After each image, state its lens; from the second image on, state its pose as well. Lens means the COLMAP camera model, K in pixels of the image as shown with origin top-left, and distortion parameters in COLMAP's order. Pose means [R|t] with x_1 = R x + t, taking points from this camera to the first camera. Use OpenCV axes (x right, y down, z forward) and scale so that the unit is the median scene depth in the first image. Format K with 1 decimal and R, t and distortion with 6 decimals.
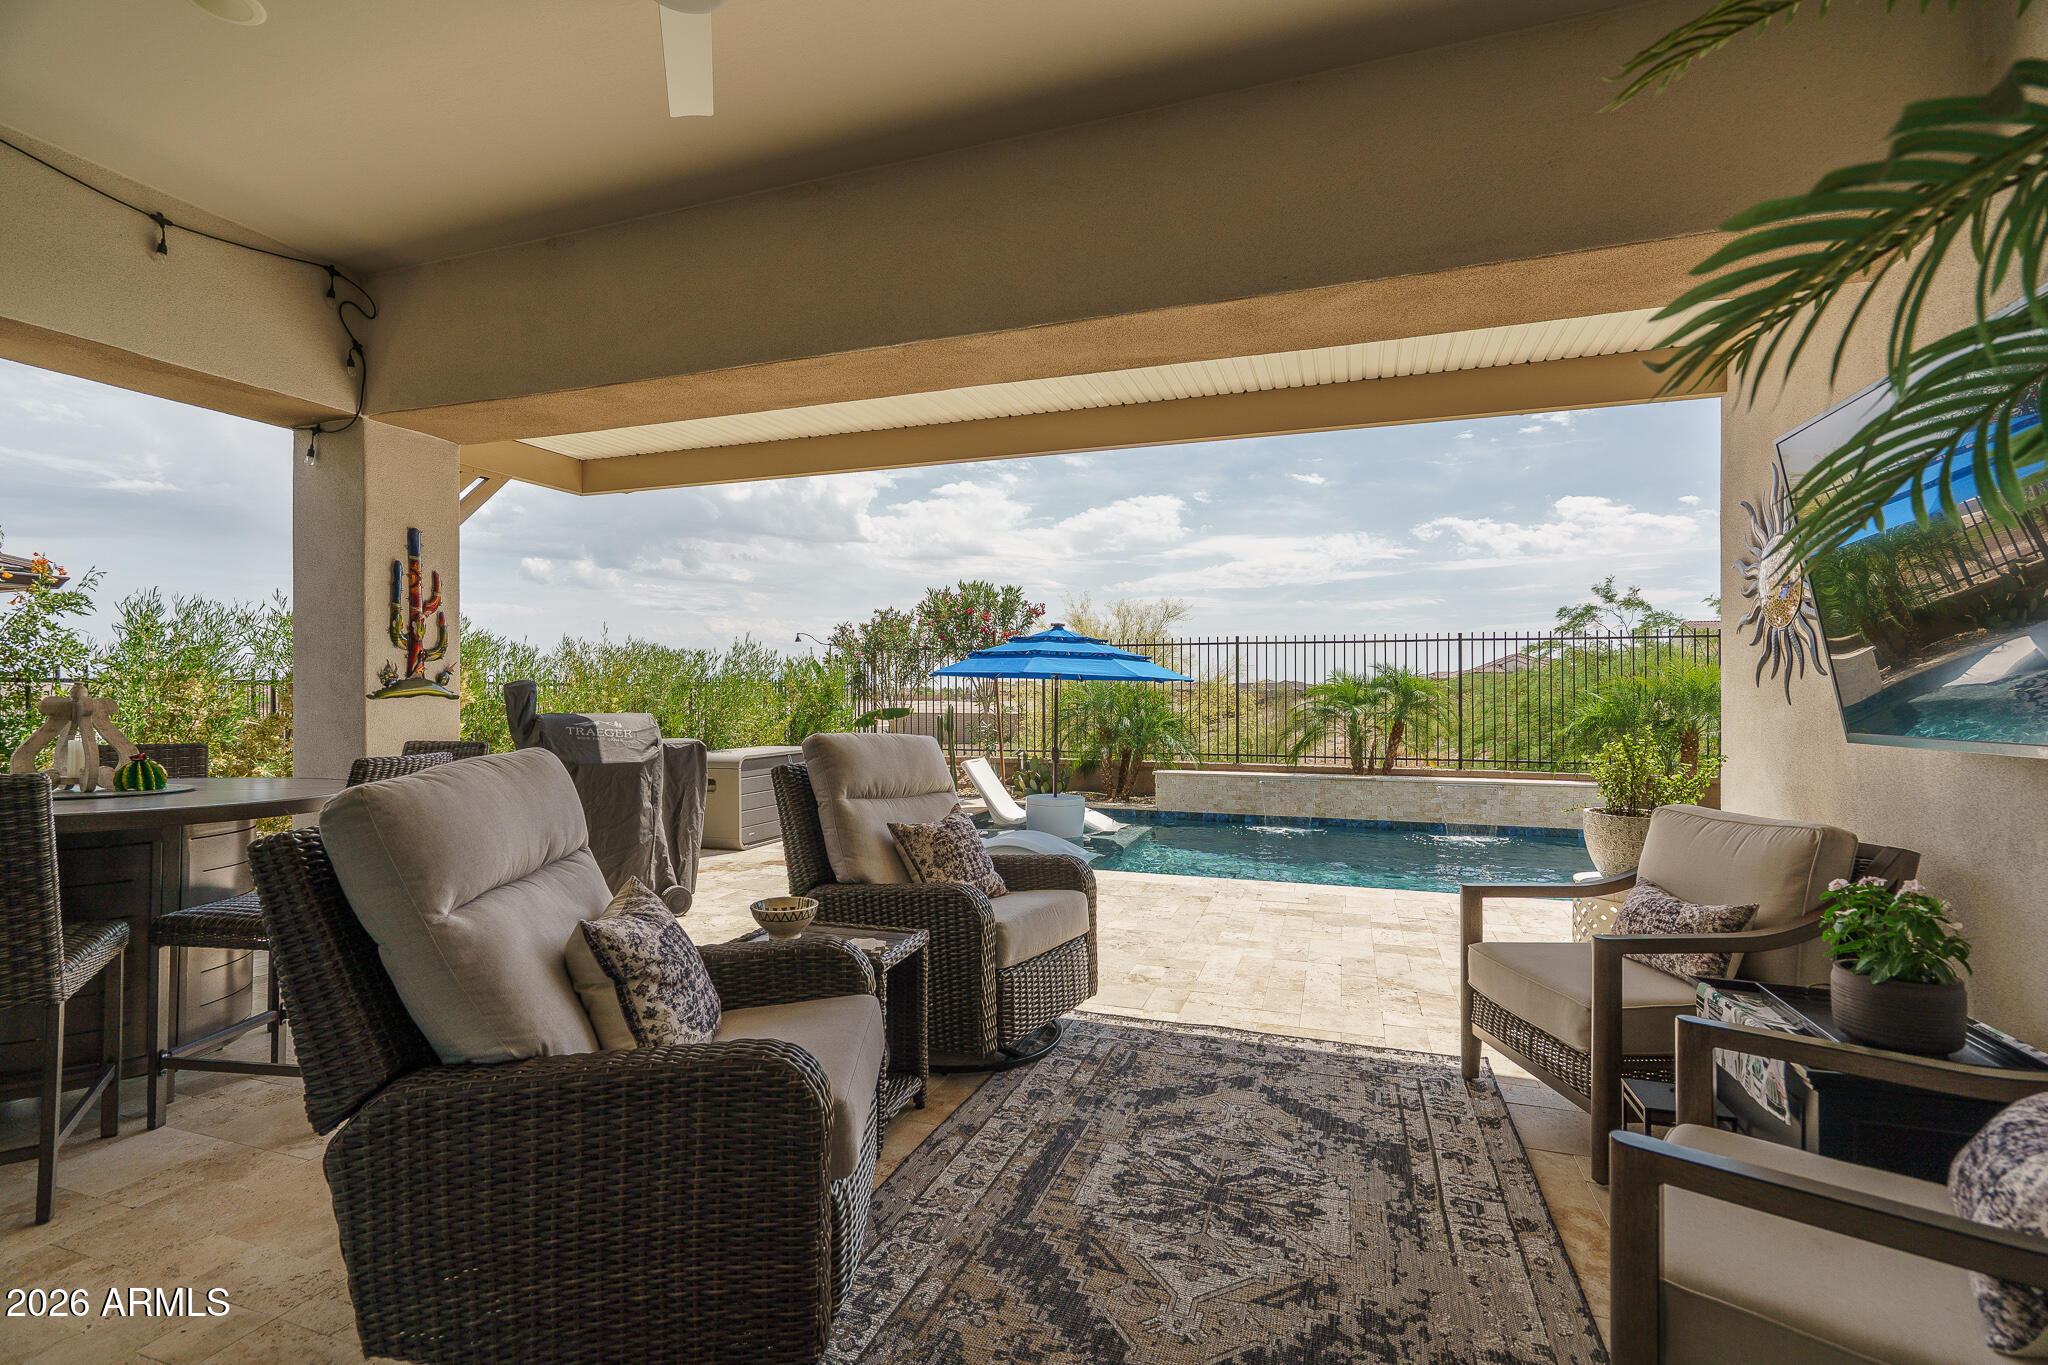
lens RADIAL K [[935.3, 0, 1028.5], [0, 935.3, 684.2], [0, 0, 1]] dist [-0.002157, -0.000039]
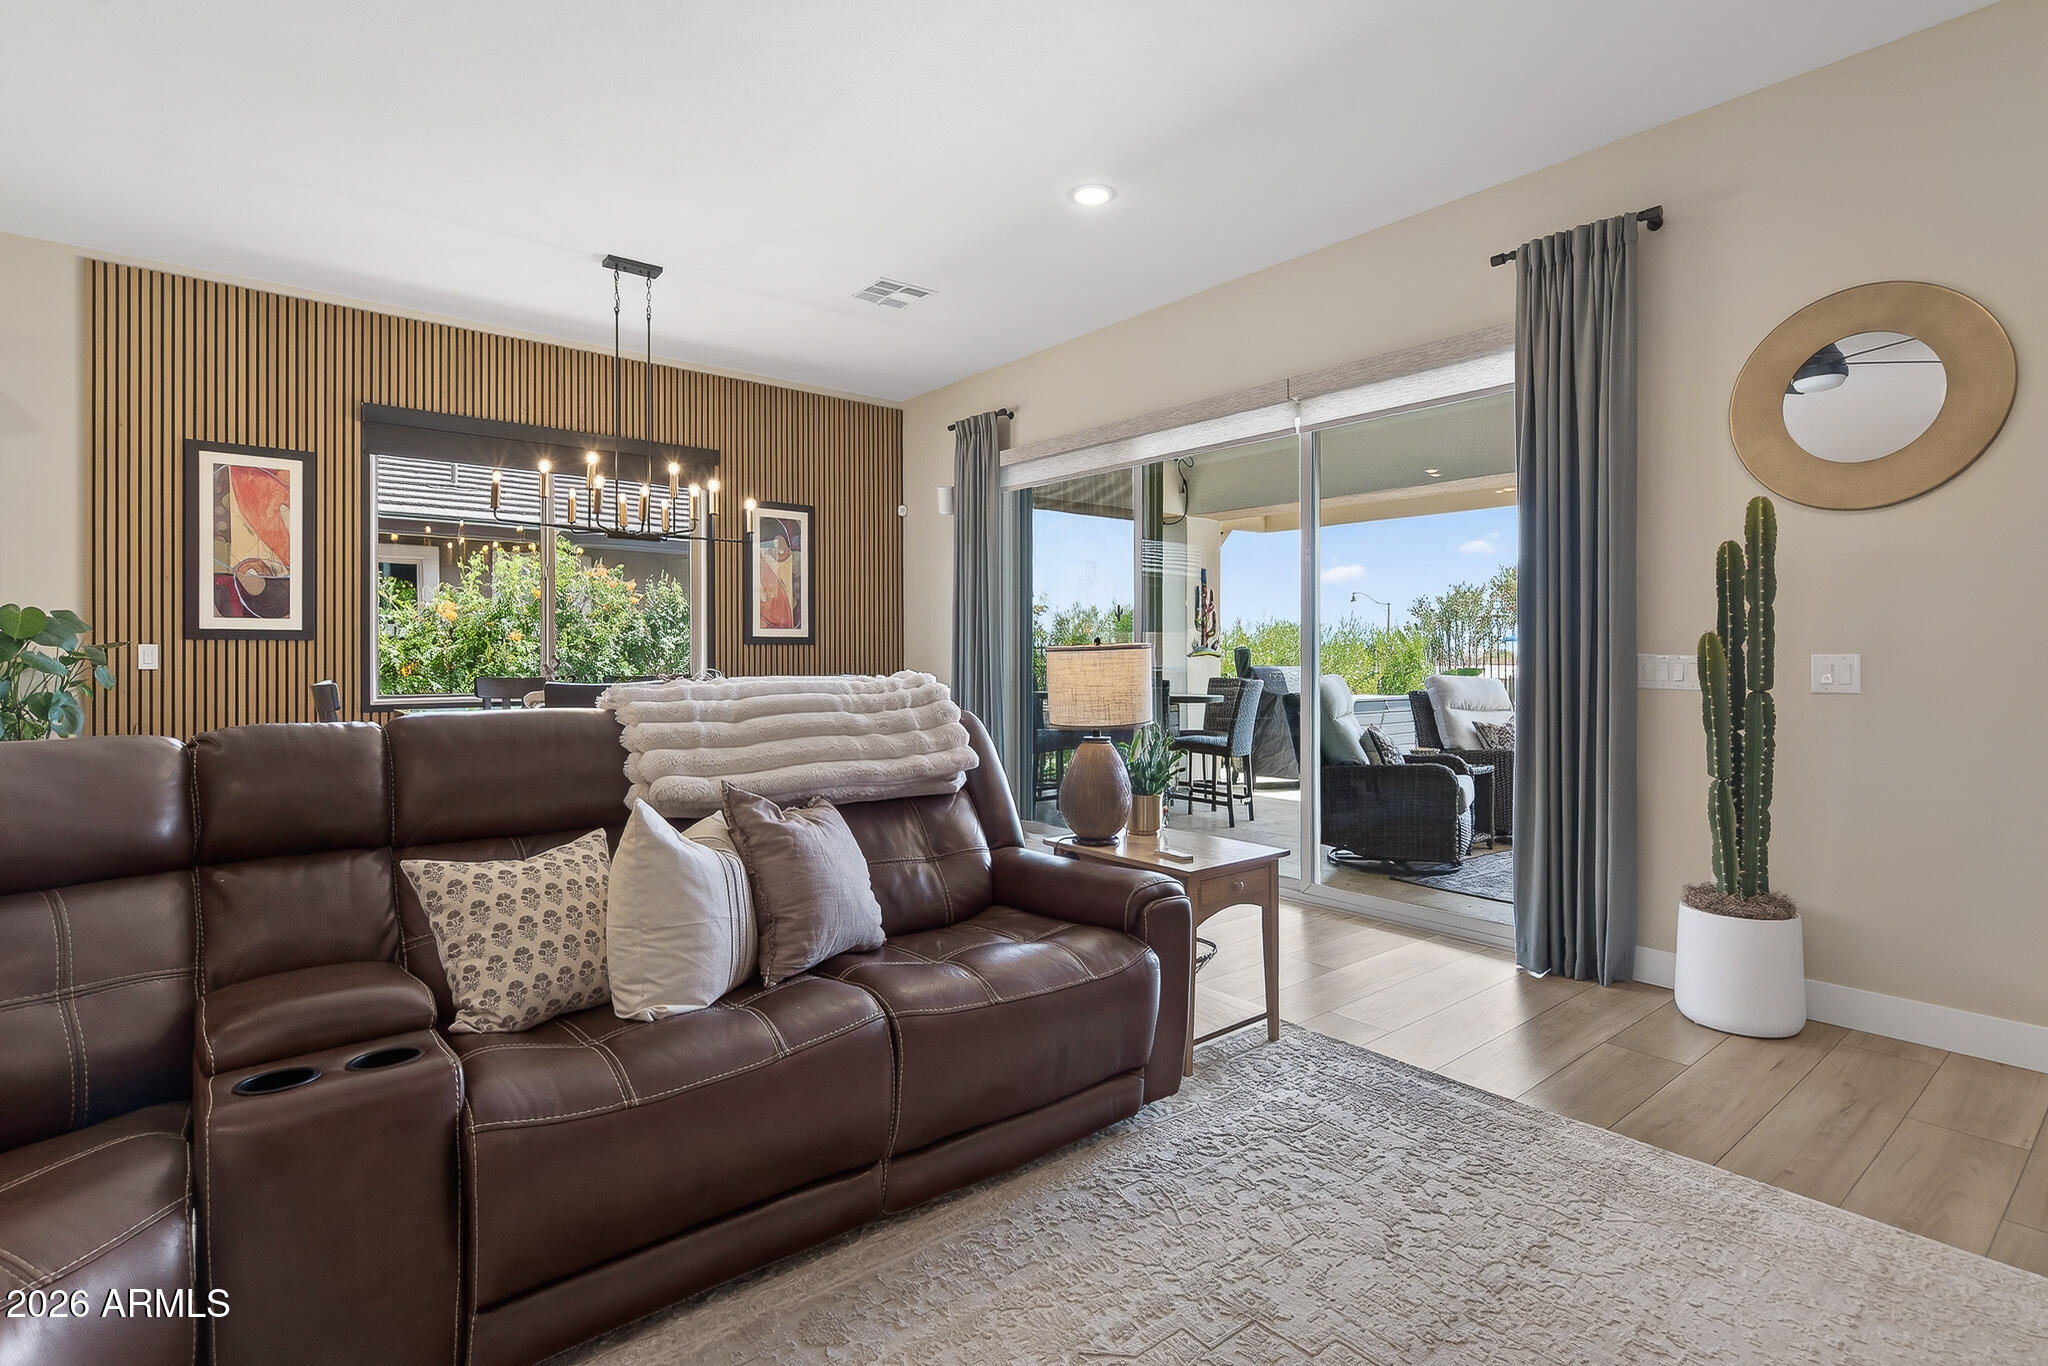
lens RADIAL K [[976.2, 0, 1034.3], [0, 976.2, 652.5], [0, 0, 1]] dist [0.001582, 0.000063]
pose [[0.850026, 0.002040, -0.526737, 0.106017], [0.001172, 0.999983, 0.005765, -0.005698], [0.526740, -0.005517, 0.850009, -0.887581]]
